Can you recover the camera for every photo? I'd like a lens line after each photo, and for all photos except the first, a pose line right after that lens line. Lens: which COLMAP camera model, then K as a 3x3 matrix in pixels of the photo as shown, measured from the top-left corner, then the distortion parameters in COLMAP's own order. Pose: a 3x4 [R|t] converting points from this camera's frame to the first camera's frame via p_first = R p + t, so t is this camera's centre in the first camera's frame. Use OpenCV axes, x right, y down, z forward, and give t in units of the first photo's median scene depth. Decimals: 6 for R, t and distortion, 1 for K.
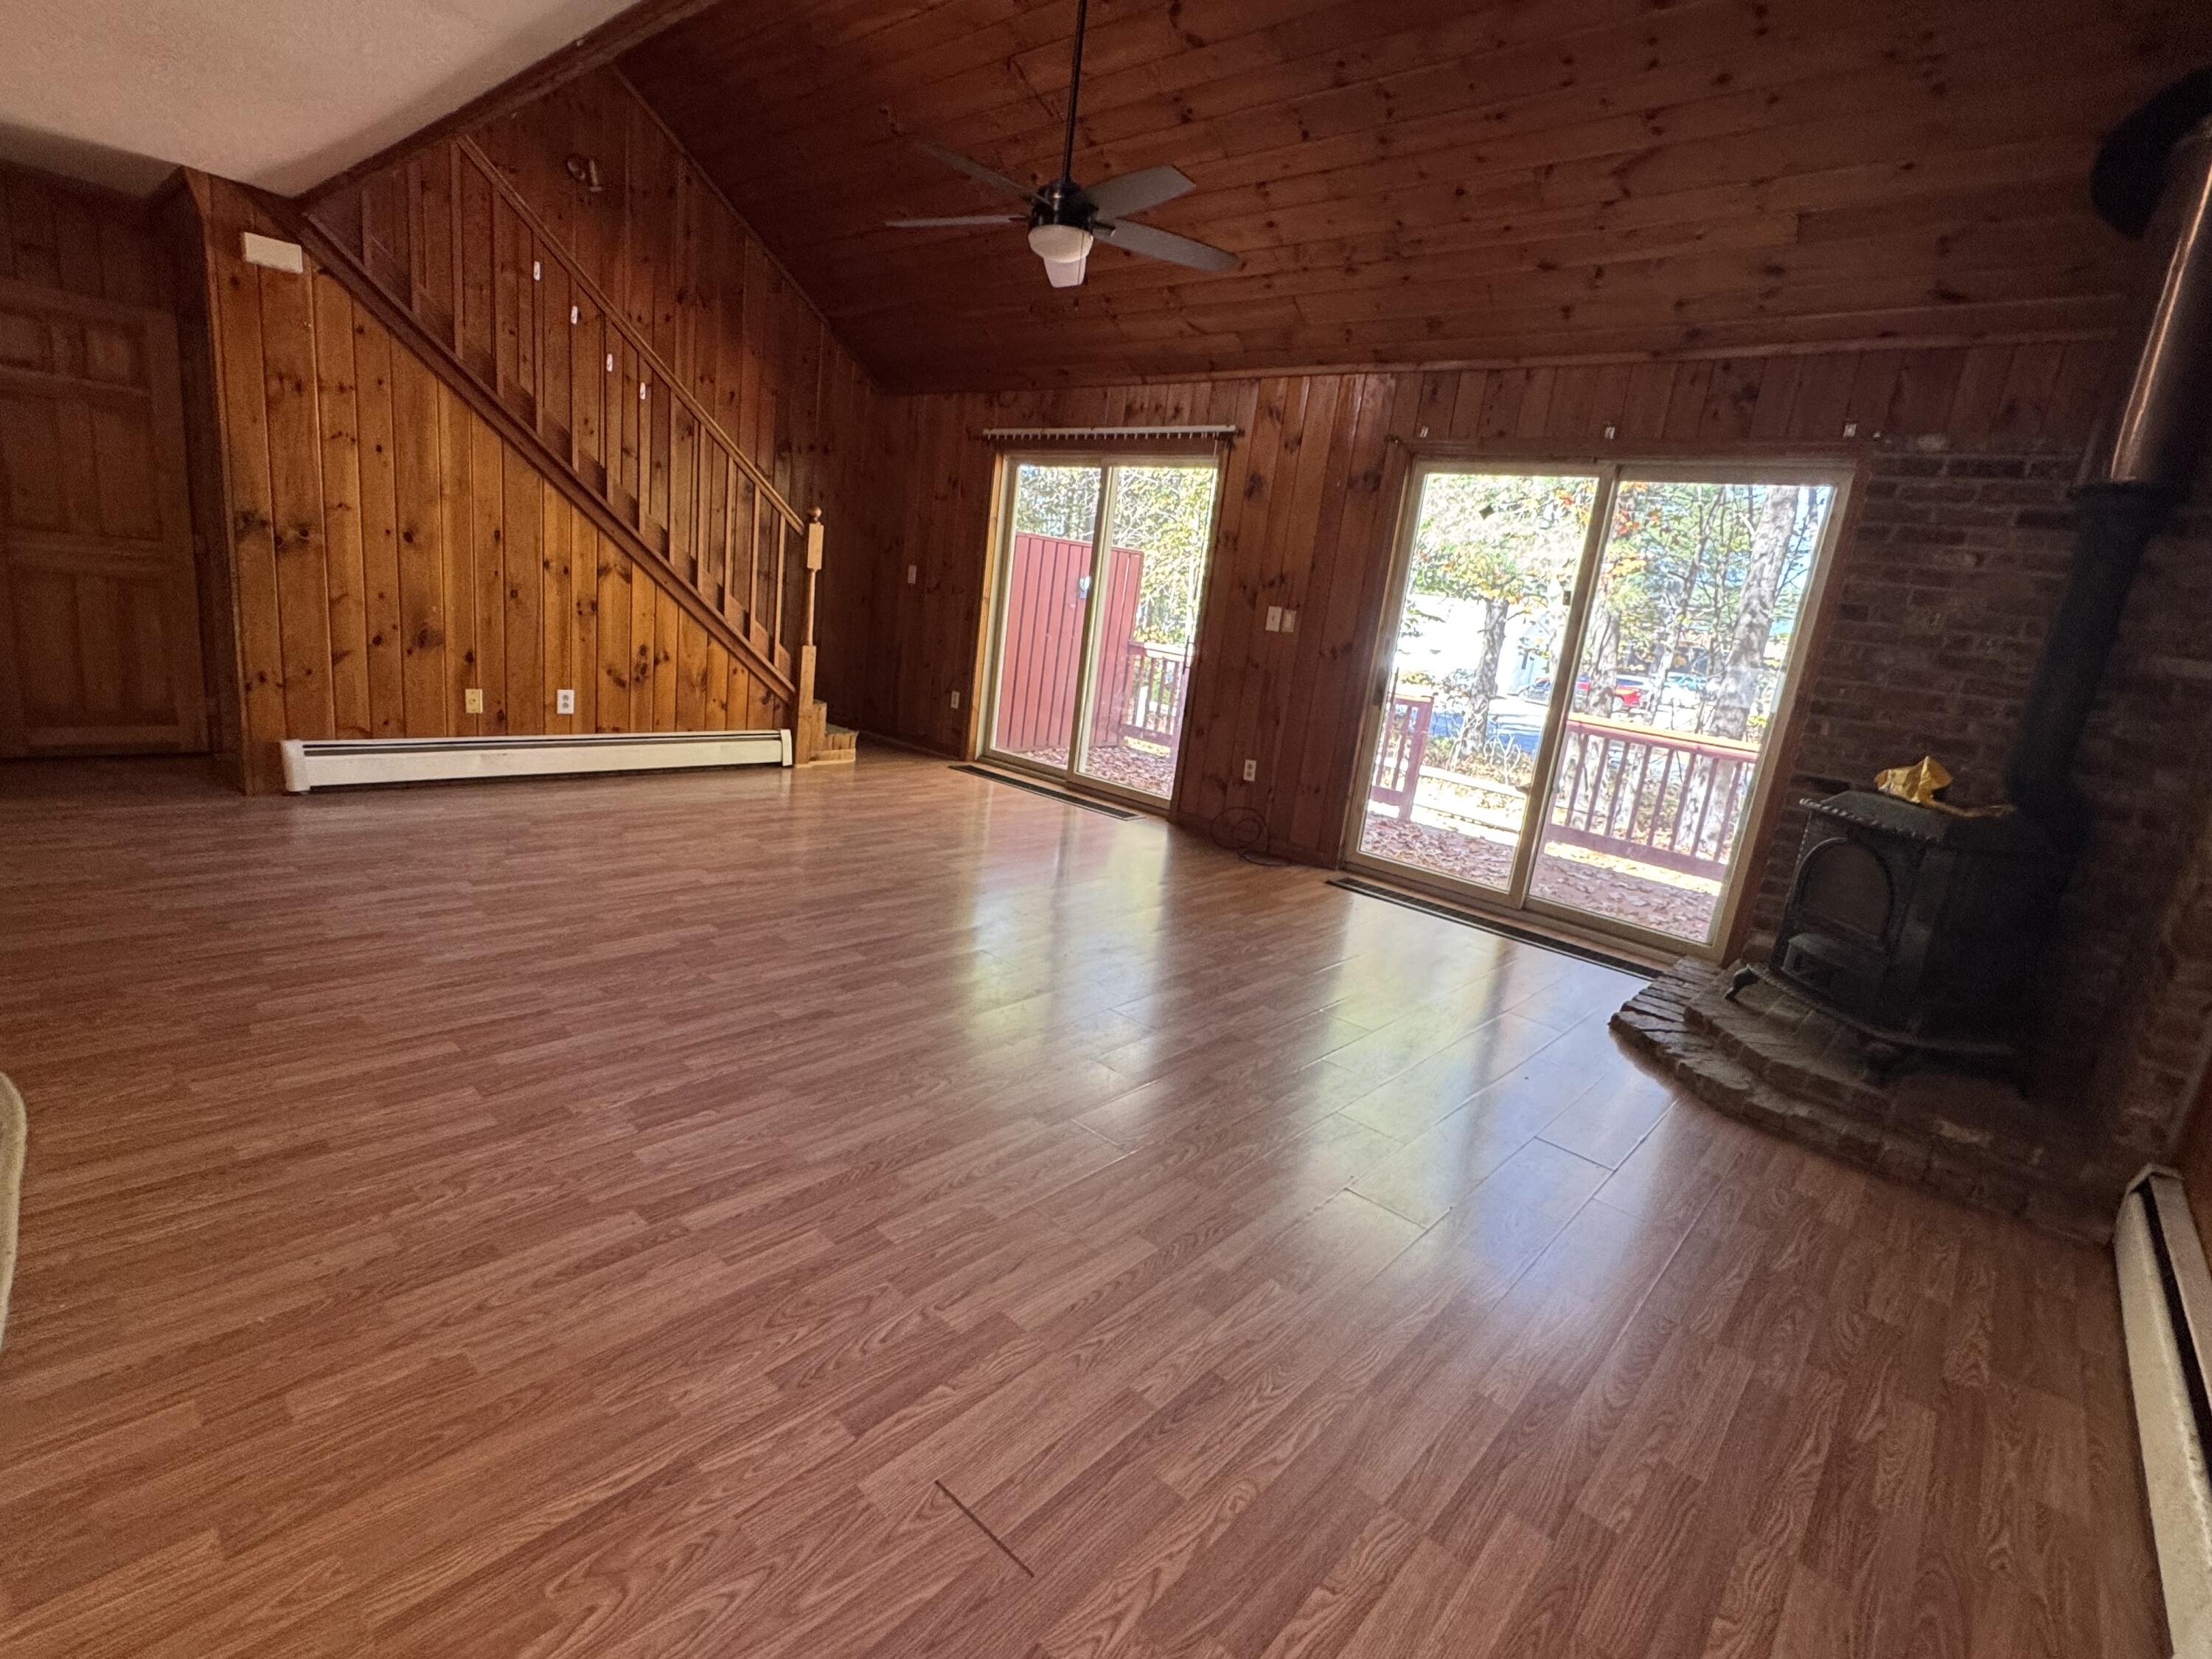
lens RADIAL K [[1032.7, 0, 1110.2], [0, 1032.7, 836.5], [0, 0, 1]] dist [0.002858, 0.000652]
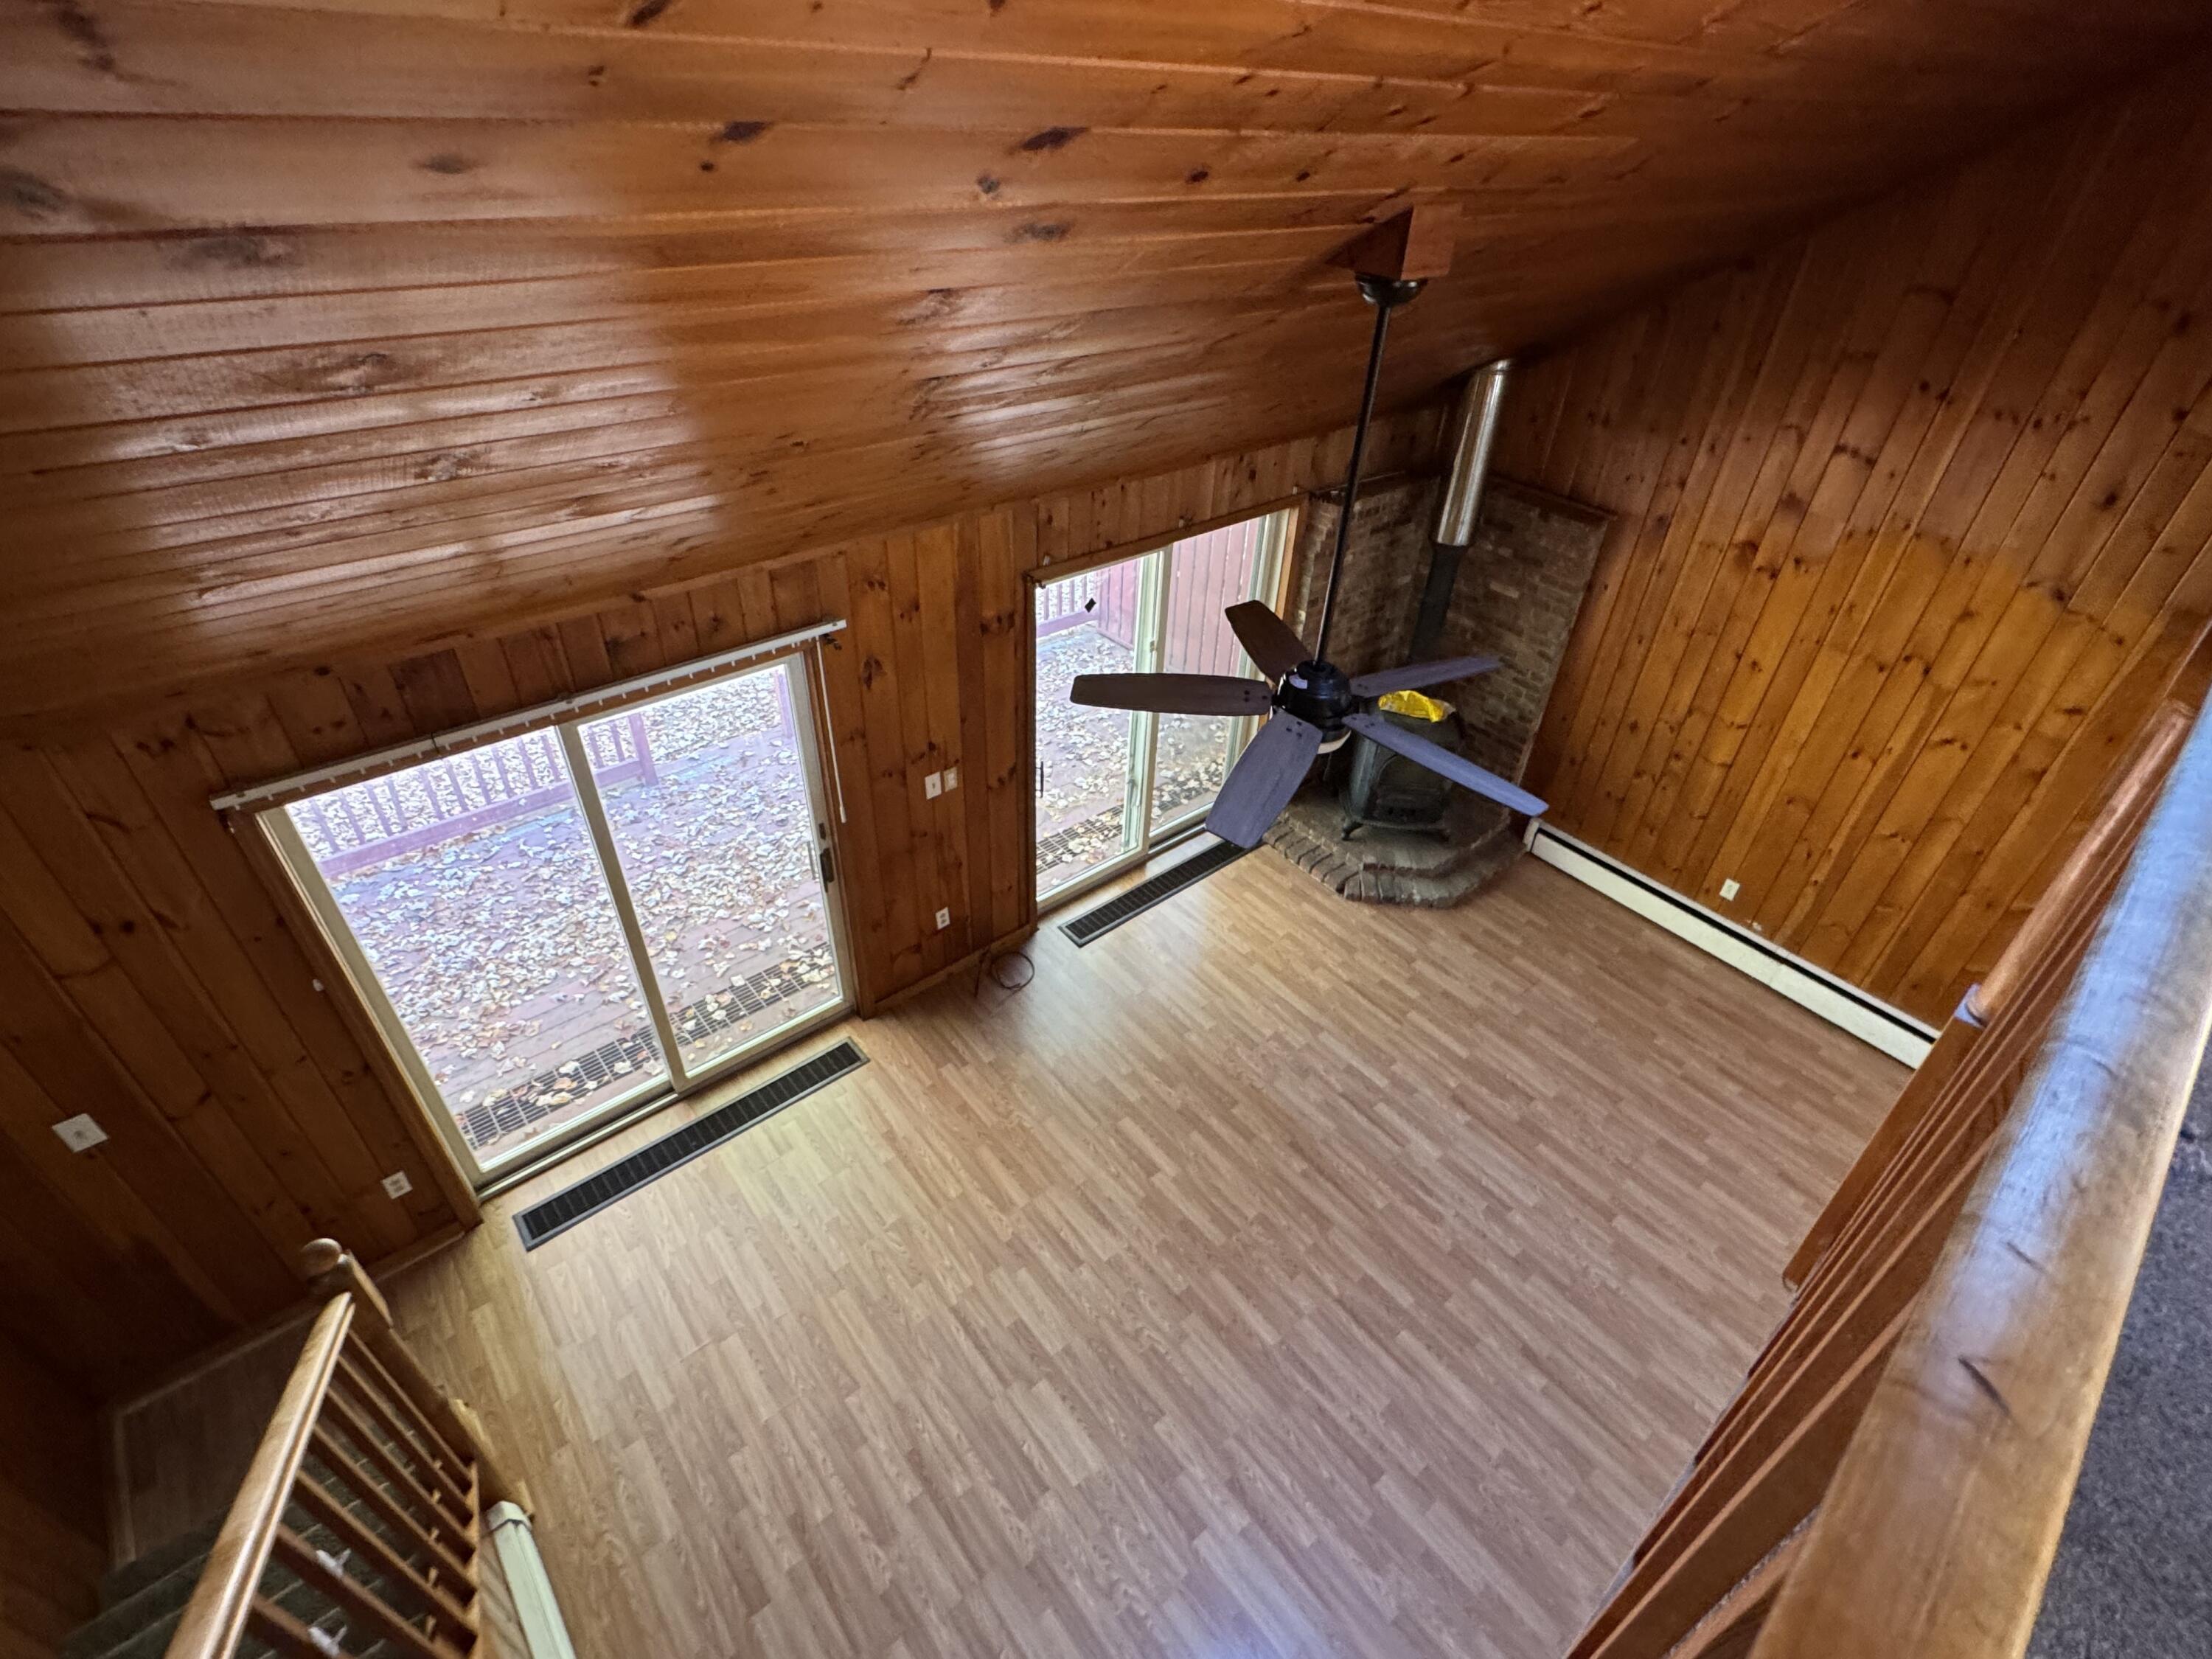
lens RADIAL K [[1032.7, 0, 1105.5], [0, 1032.7, 829.1], [0, 0, 1]] dist [0.002858, 0.000652]
pose [[0.144105, -0.677561, 0.721211, -0.472089], [0.204928, 0.733452, 0.648115, -0.713922], [-0.968111, 0.054400, 0.244545, 0.640613]]
